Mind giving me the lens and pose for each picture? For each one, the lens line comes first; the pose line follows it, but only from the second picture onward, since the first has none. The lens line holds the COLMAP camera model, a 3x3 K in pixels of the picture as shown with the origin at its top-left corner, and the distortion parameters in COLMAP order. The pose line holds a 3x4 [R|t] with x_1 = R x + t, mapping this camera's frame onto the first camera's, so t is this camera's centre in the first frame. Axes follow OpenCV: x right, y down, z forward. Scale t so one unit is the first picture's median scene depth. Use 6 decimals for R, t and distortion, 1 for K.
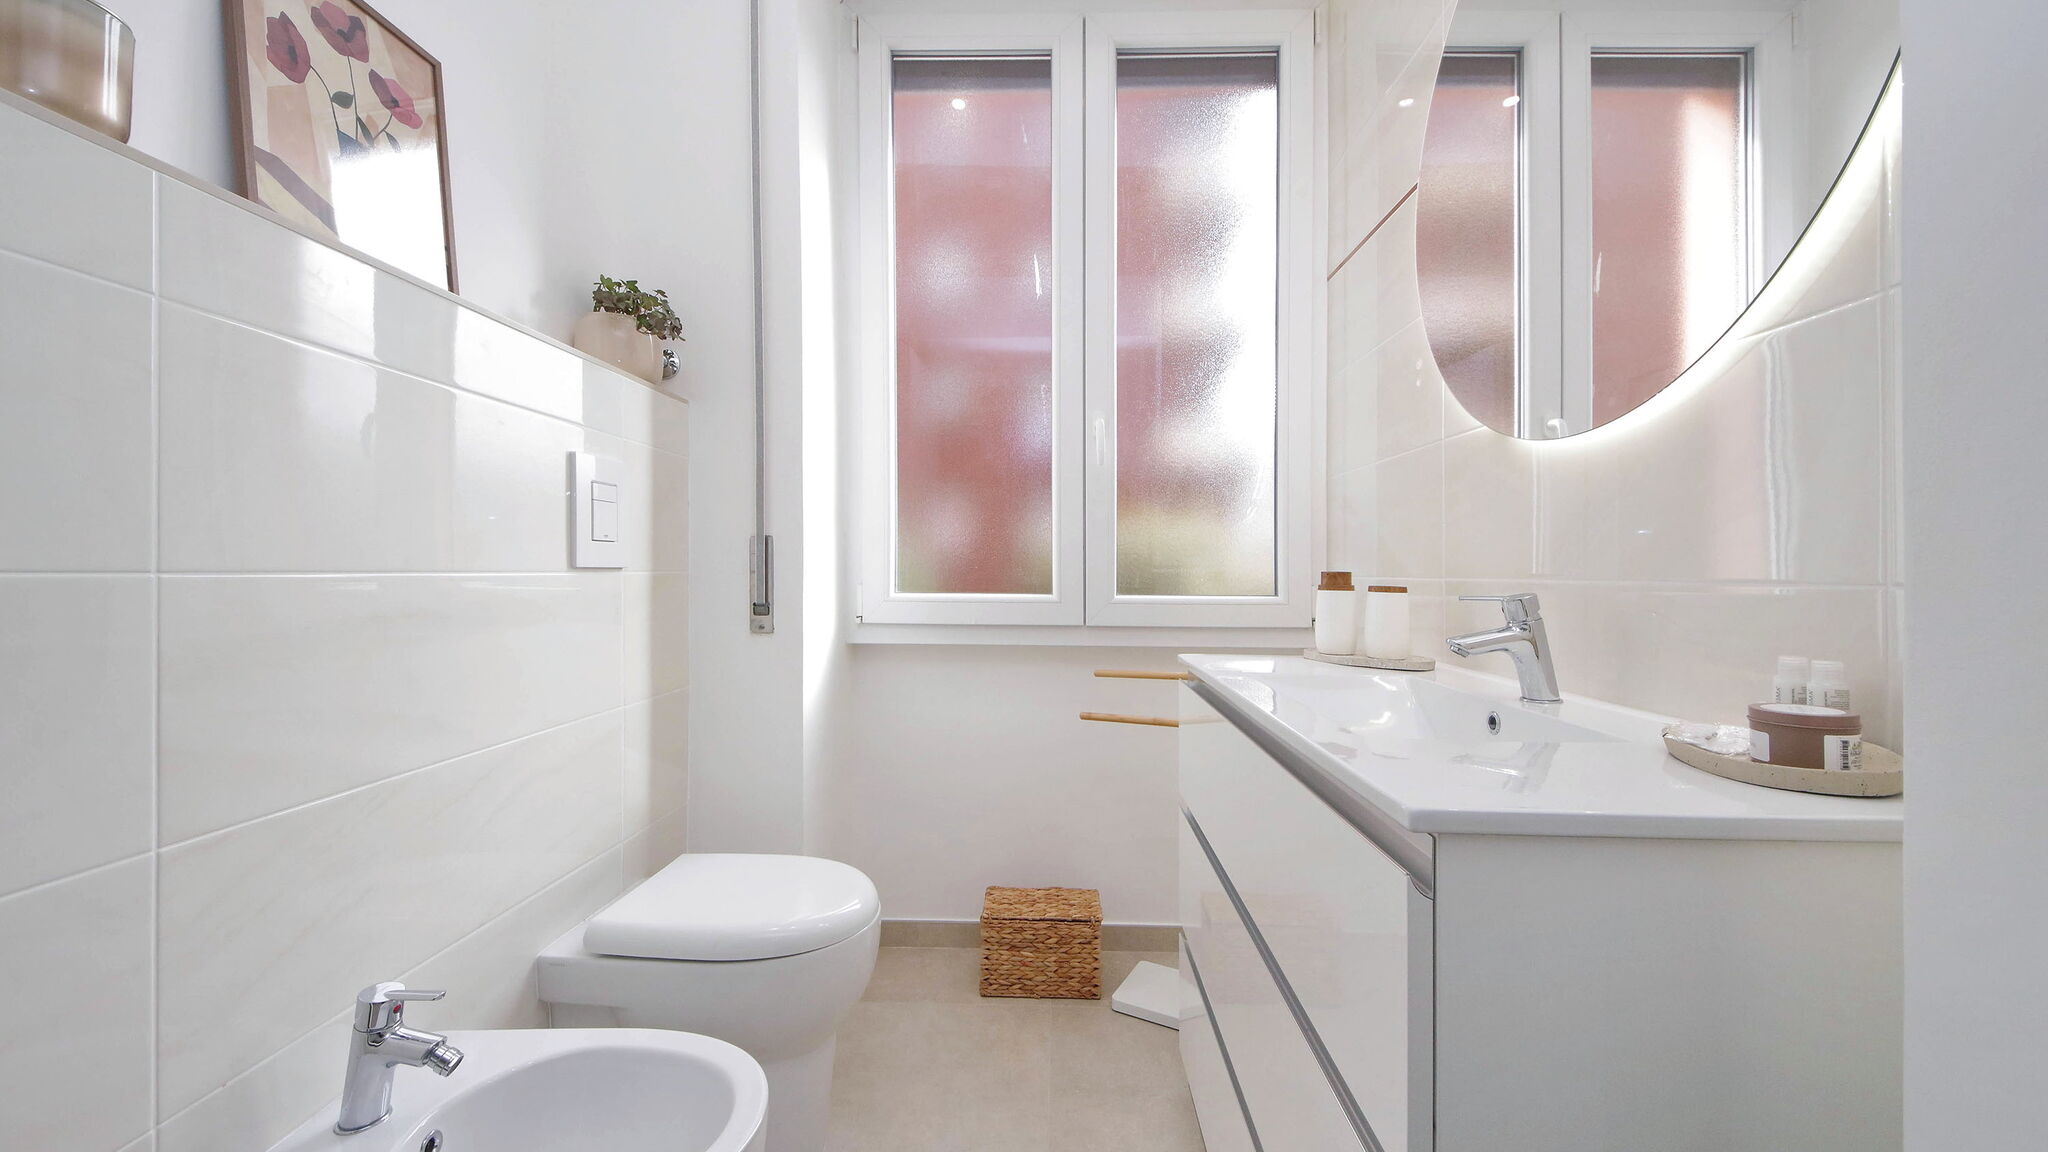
lens RADIAL K [[781.4, 0, 1024.8], [0, 781.4, 565.9], [0, 0, 1]] dist [0.013440, -0.000757]
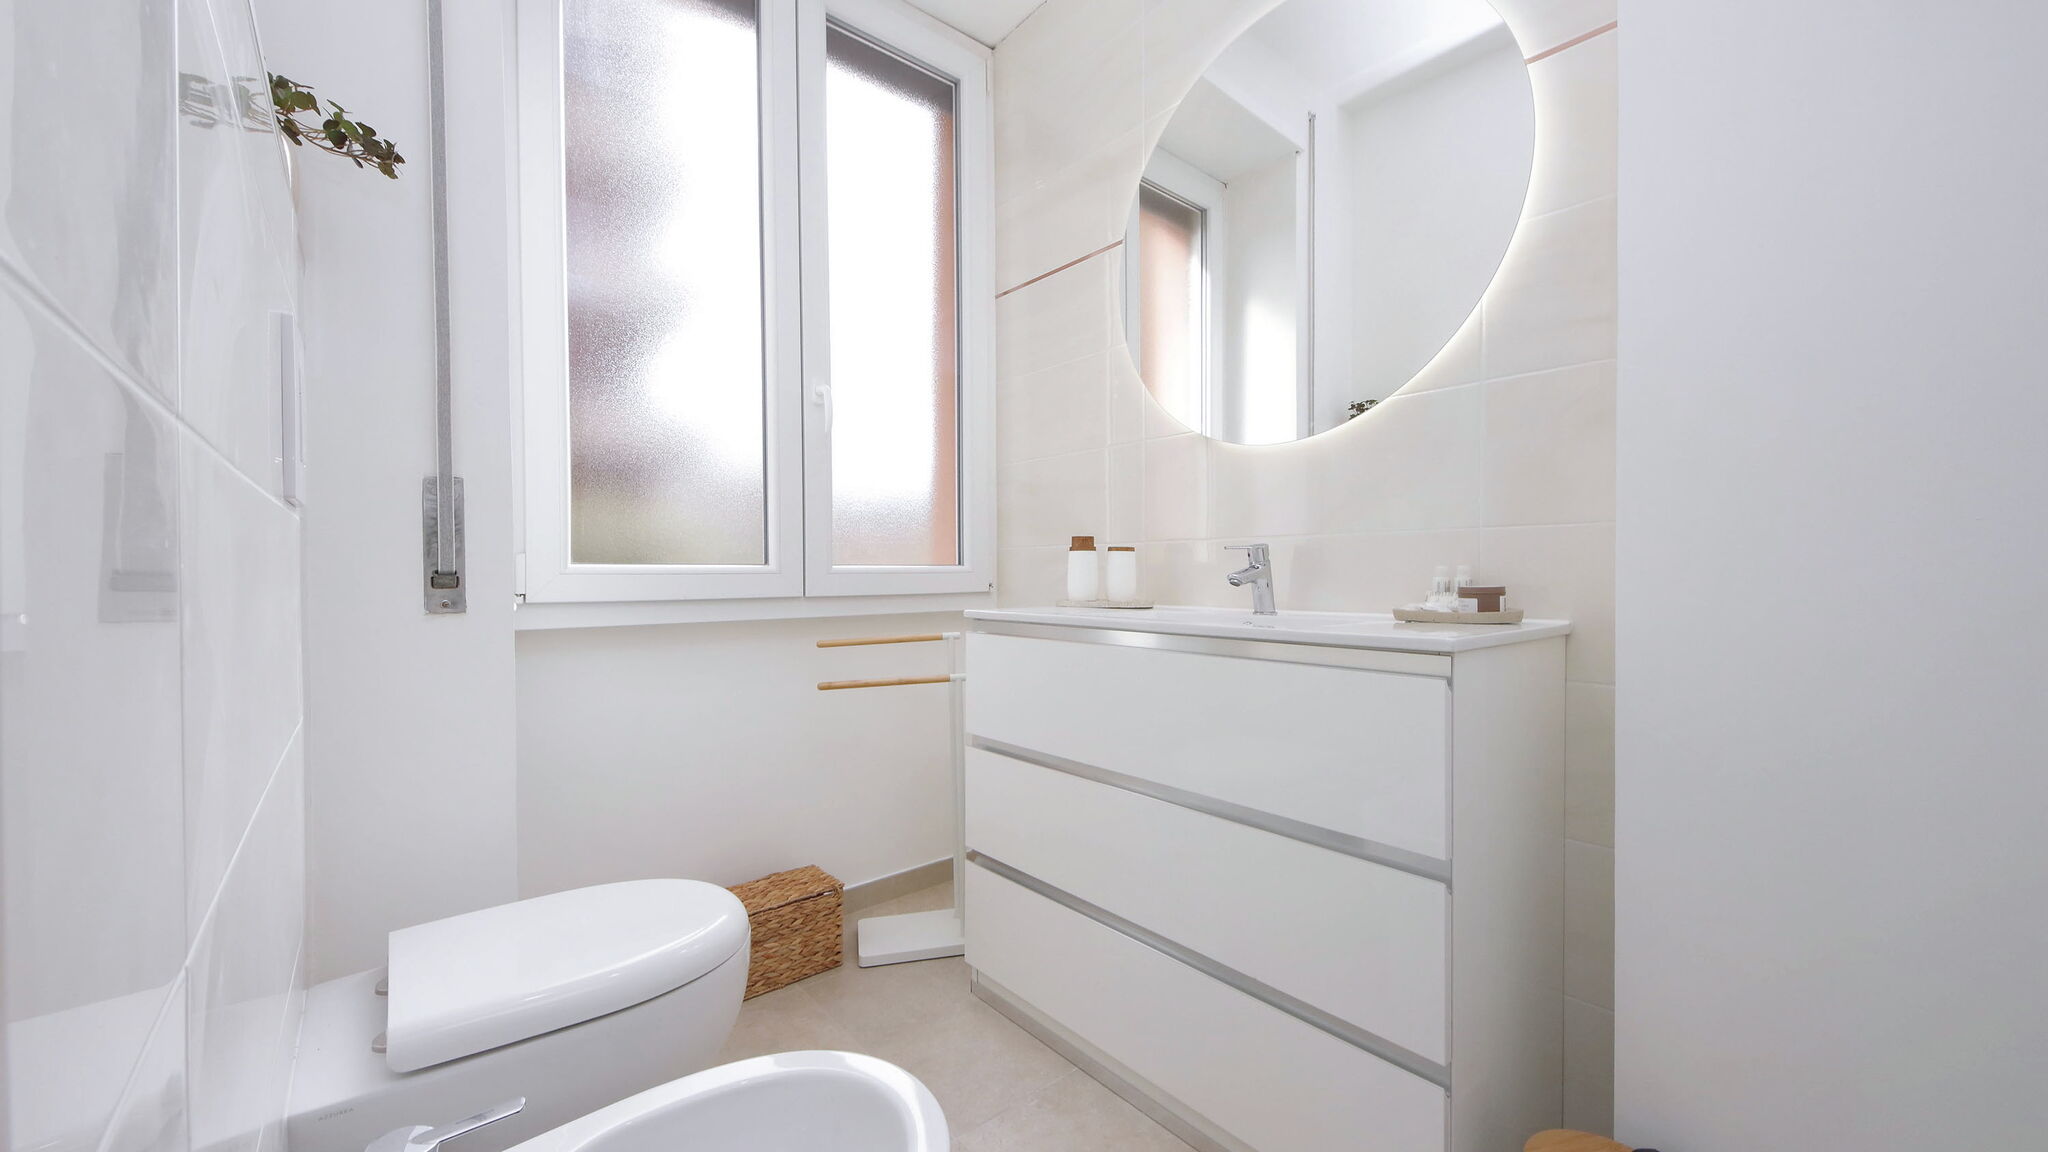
lens RADIAL K [[781.4, 0, 1025.1], [0, 781.4, 578.1], [0, 0, 1]] dist [0.013440, -0.000757]
pose [[0.740401, -0.015101, 0.671995, -0.399381], [0.004865, 0.999842, 0.017108, 0.041057], [-0.672147, -0.009398, 0.740358, 0.103760]]
